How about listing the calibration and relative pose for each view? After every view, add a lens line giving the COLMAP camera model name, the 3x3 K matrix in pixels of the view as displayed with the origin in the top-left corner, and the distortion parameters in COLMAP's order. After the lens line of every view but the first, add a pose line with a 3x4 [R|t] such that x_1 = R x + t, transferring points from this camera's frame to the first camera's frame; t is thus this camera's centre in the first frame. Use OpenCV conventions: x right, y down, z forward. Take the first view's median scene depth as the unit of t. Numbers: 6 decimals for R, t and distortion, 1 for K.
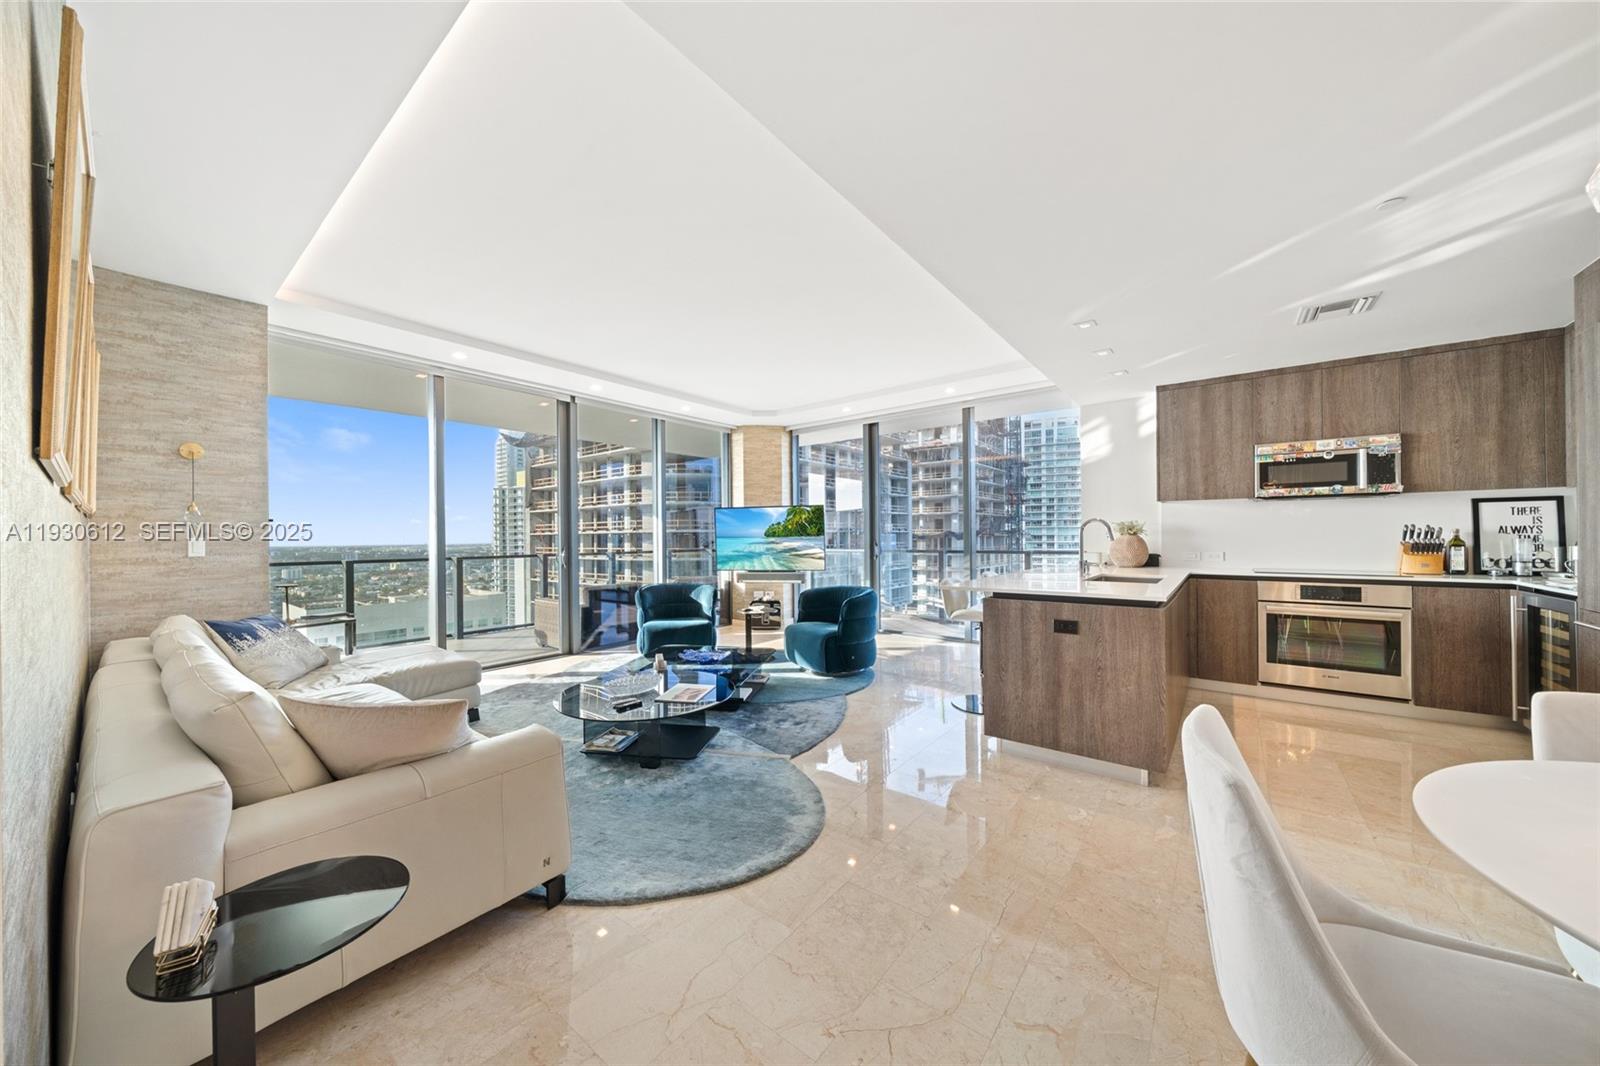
lens RADIAL K [[546.0, 0, 796.7], [0, 546.0, 534.5], [0, 0, 1]] dist [-0.002666, 0.000019]
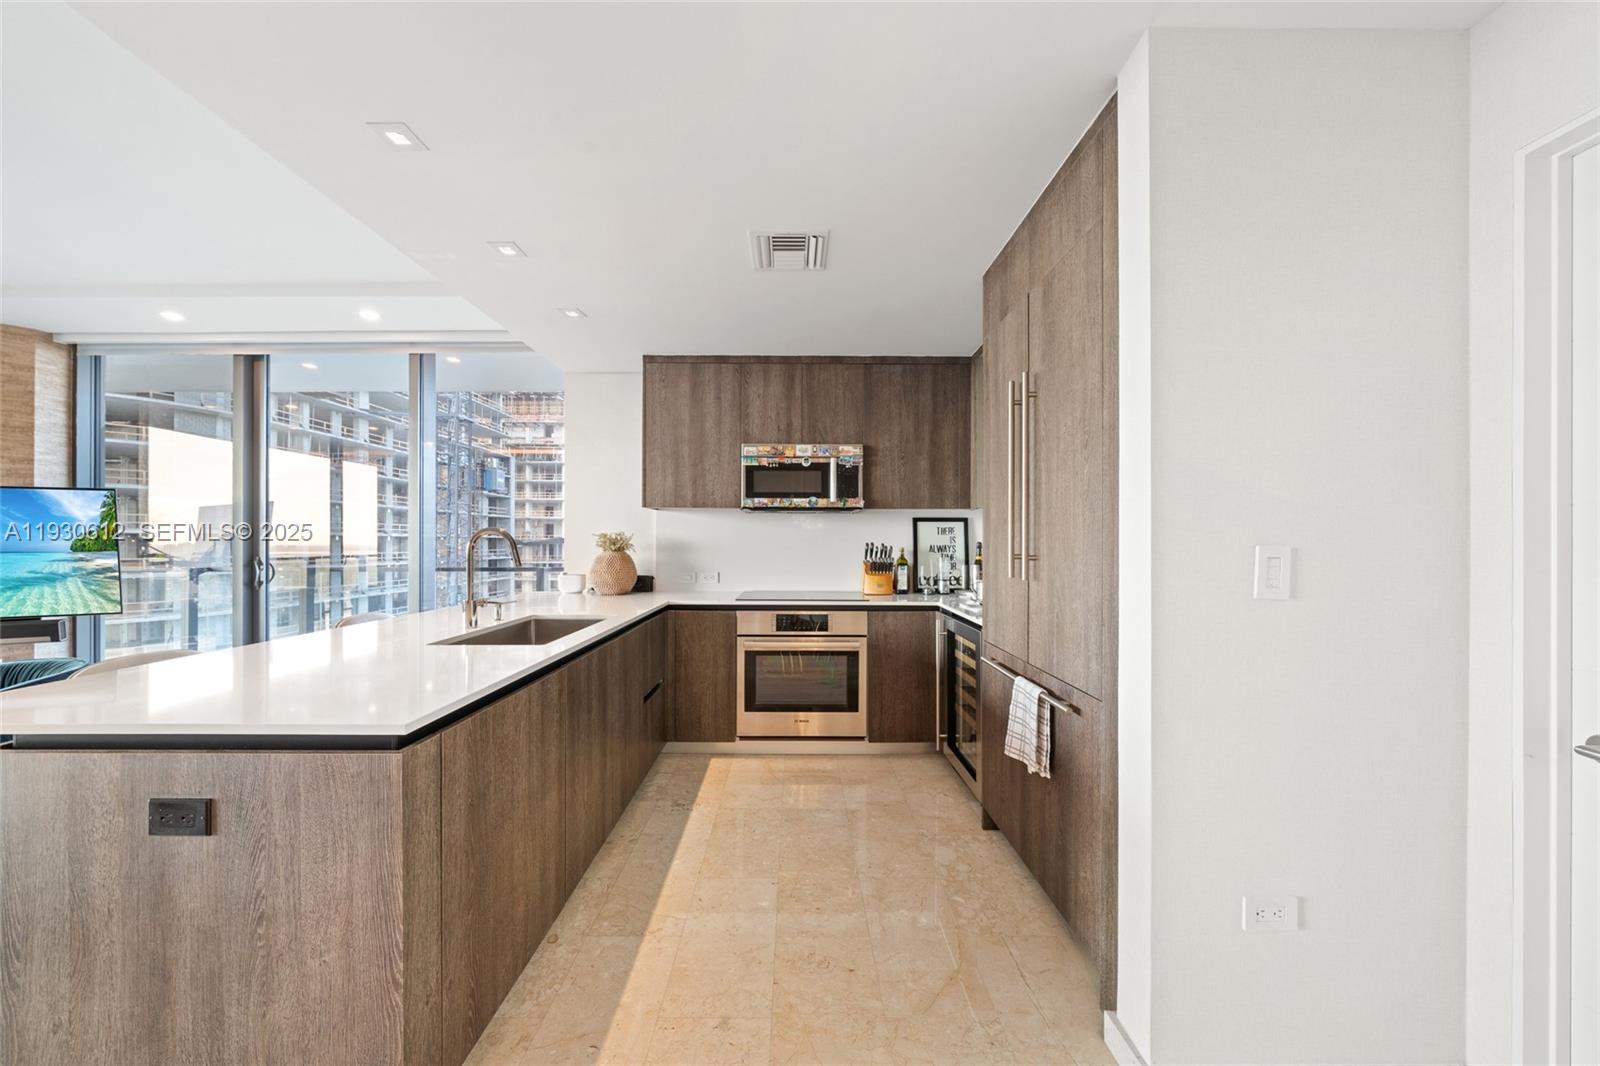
lens RADIAL K [[550.9, 0, 792.4], [0, 550.9, 538.5], [0, 0, 1]] dist [0.000195, 0.000048]
pose [[0.788278, 0.012920, 0.615183, 0.434891], [-0.010491, 0.999916, -0.007556, -0.017148], [-0.615229, -0.000498, 0.788348, 0.329827]]
